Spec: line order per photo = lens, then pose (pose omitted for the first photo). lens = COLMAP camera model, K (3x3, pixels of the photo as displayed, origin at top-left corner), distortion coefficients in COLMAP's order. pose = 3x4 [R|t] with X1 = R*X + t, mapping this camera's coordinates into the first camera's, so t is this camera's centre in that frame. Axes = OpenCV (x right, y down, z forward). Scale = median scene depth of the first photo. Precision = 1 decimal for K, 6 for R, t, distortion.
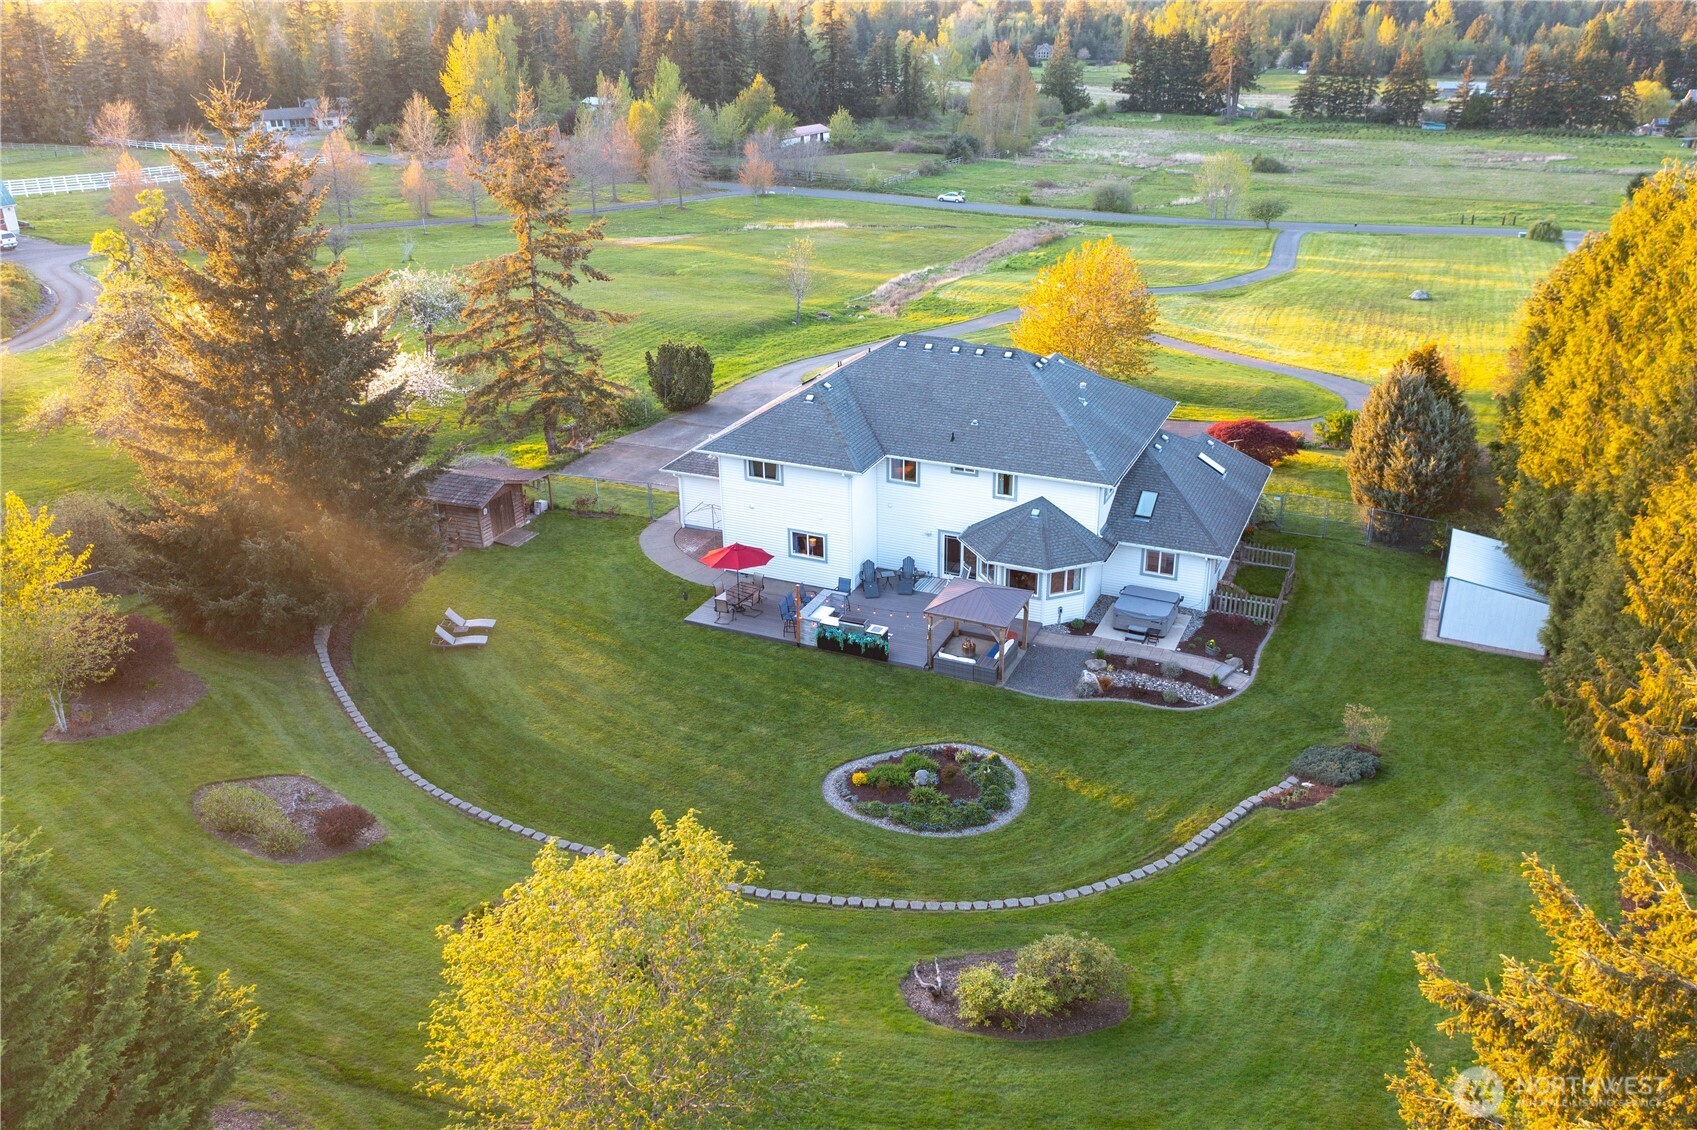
lens RADIAL K [[1326.2, 0, 848.5], [0, 1326.2, 565.0], [0, 0, 1]] dist [-0.019356, -0.001600]
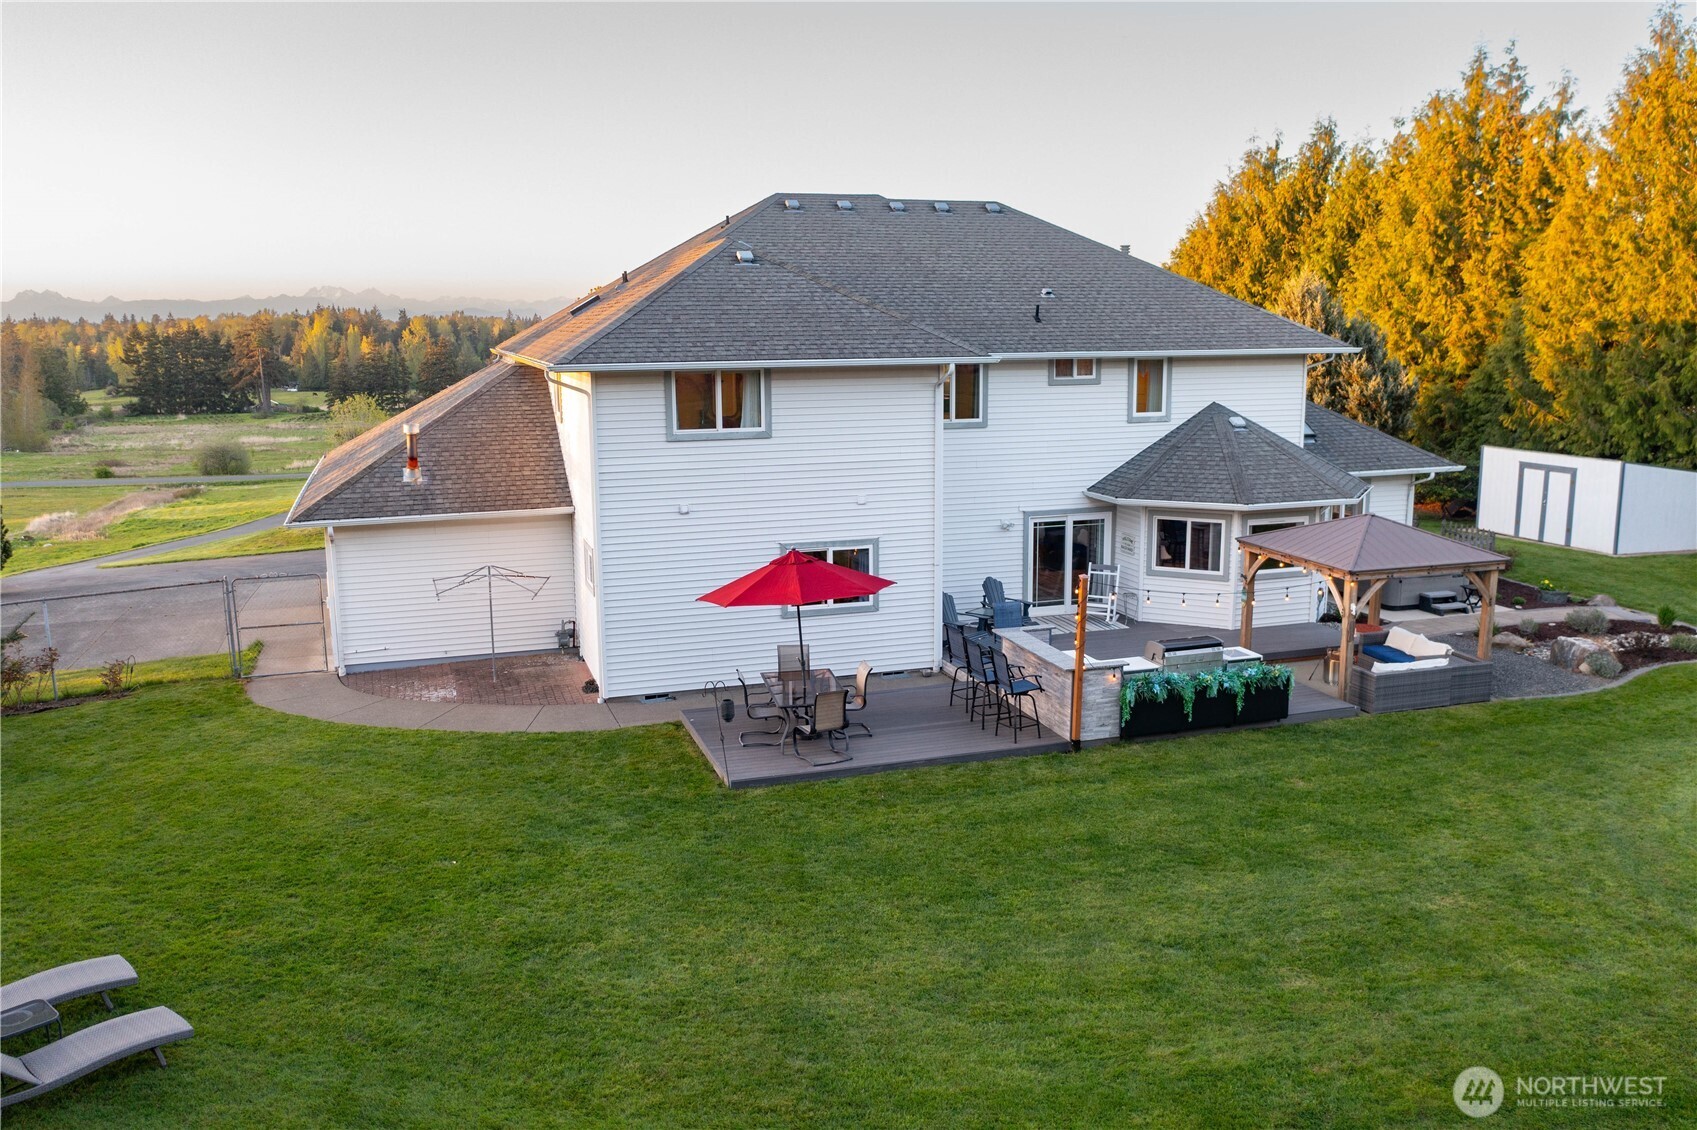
lens RADIAL K [[1326.2, 0, 848.5], [0, 1326.2, 565.0], [0, 0, 1]] dist [-0.019356, -0.001600]
pose [[0.732710, -0.112872, 0.671116, -0.307945], [0.275666, 0.950849, -0.141048, 0.042526], [-0.622210, 0.288351, 0.727811, 0.683279]]
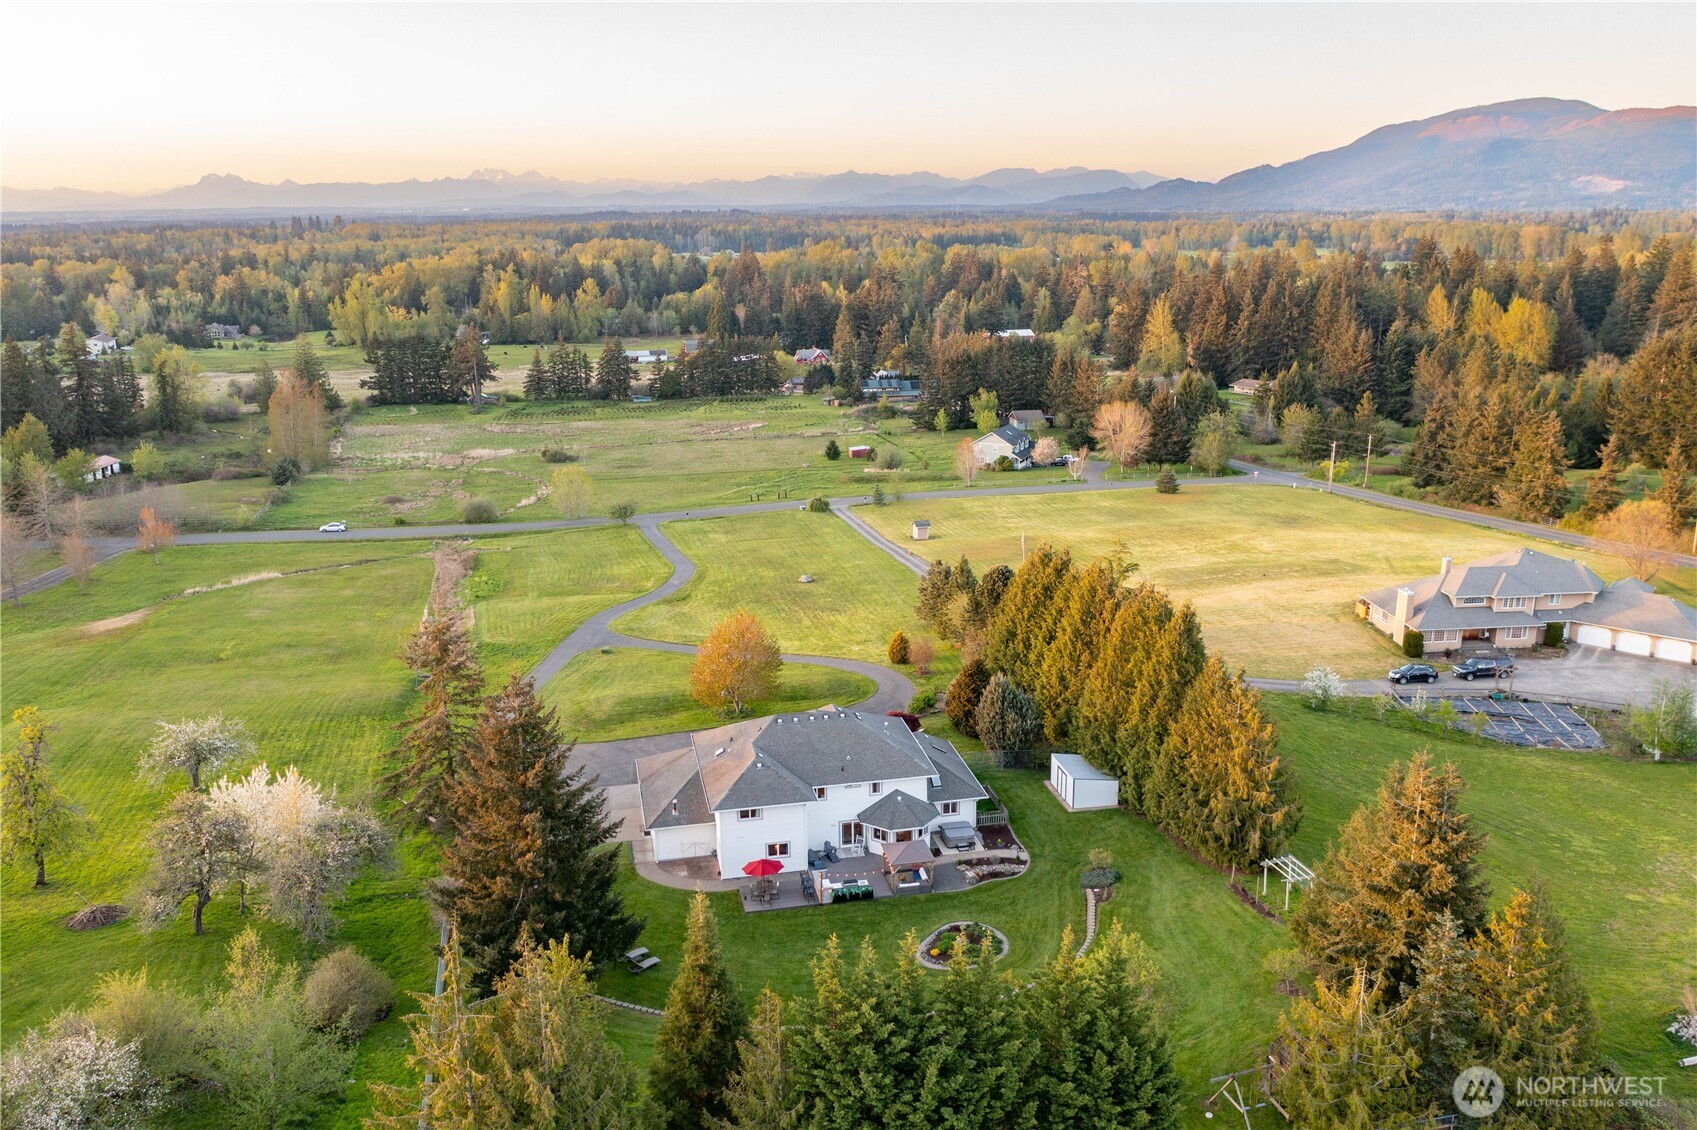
lens RADIAL K [[1326.2, 0, 848.5], [0, 1326.2, 565.0], [0, 0, 1]] dist [-0.019356, -0.001600]
pose [[0.805364, -0.149059, 0.573734, -0.876626], [0.240657, 0.966734, -0.086654, -0.198942], [-0.541732, 0.207861, 0.814445, -0.512325]]
